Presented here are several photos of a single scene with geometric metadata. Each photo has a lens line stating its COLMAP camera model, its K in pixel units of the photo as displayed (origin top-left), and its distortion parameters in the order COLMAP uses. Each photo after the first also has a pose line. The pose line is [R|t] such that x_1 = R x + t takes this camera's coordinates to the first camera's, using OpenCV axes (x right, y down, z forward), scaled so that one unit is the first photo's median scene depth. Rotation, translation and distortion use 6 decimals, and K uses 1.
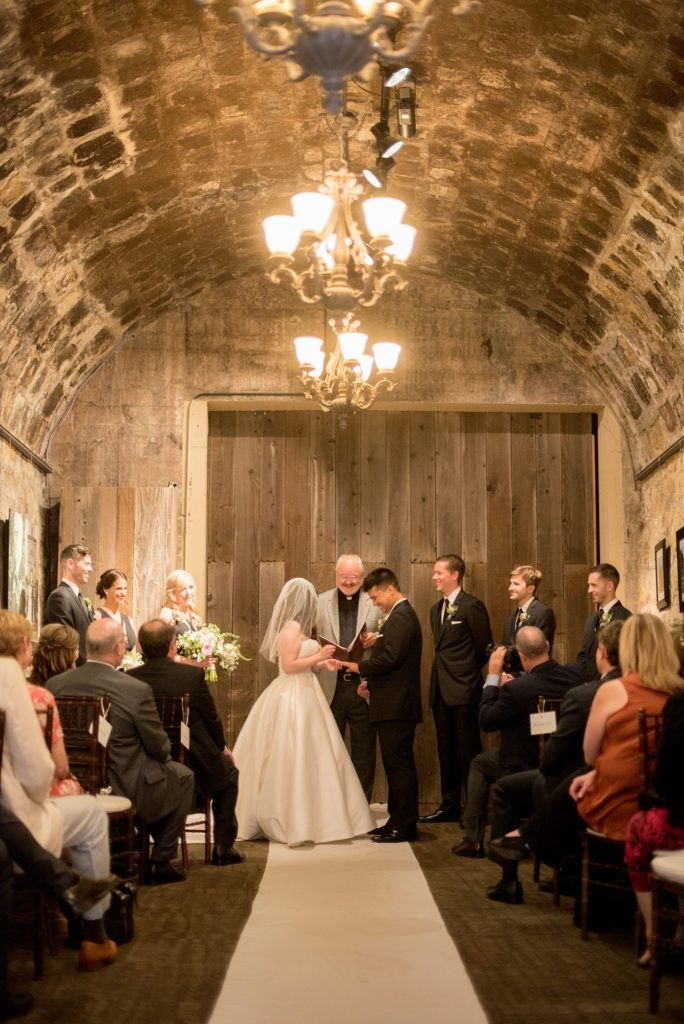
lens RADIAL K [[1522.1, 0, 342.0], [0, 1522.1, 512.0], [0, 0, 1]] dist [-0.194690, 0.023752]
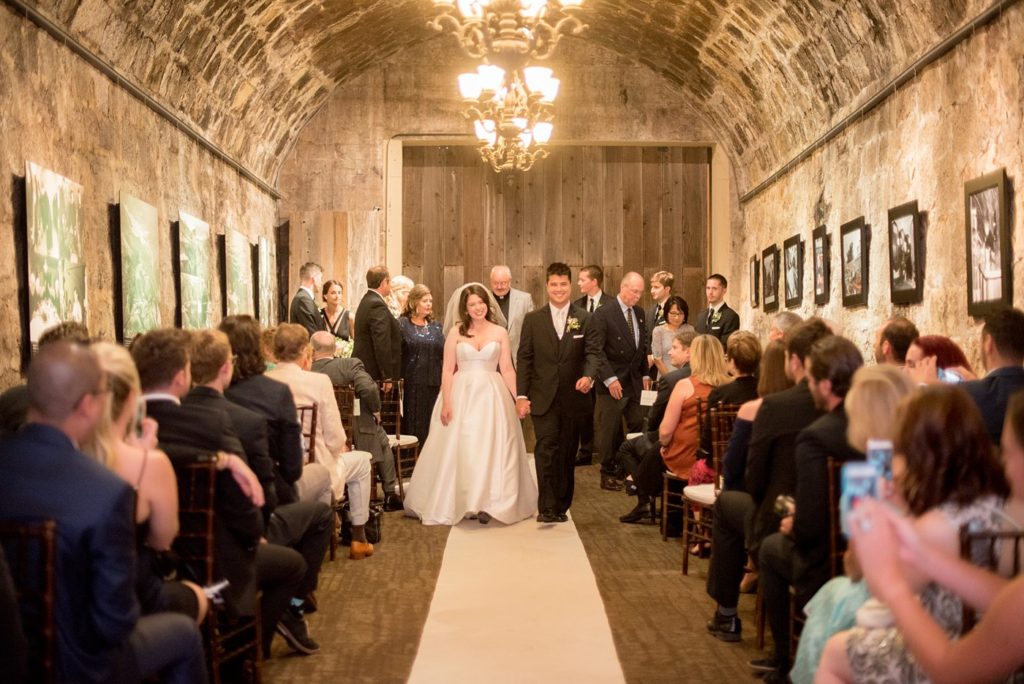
lens RADIAL K [[1522.1, 0, 512.0], [0, 1522.1, 342.0], [0, 0, 1]] dist [-0.194690, 0.023752]
pose [[0.999988, -0.002279, 0.004448, -0.003203], [0.001741, 0.993093, 0.117320, -0.056267], [-0.004684, -0.117311, 0.993084, -0.286520]]
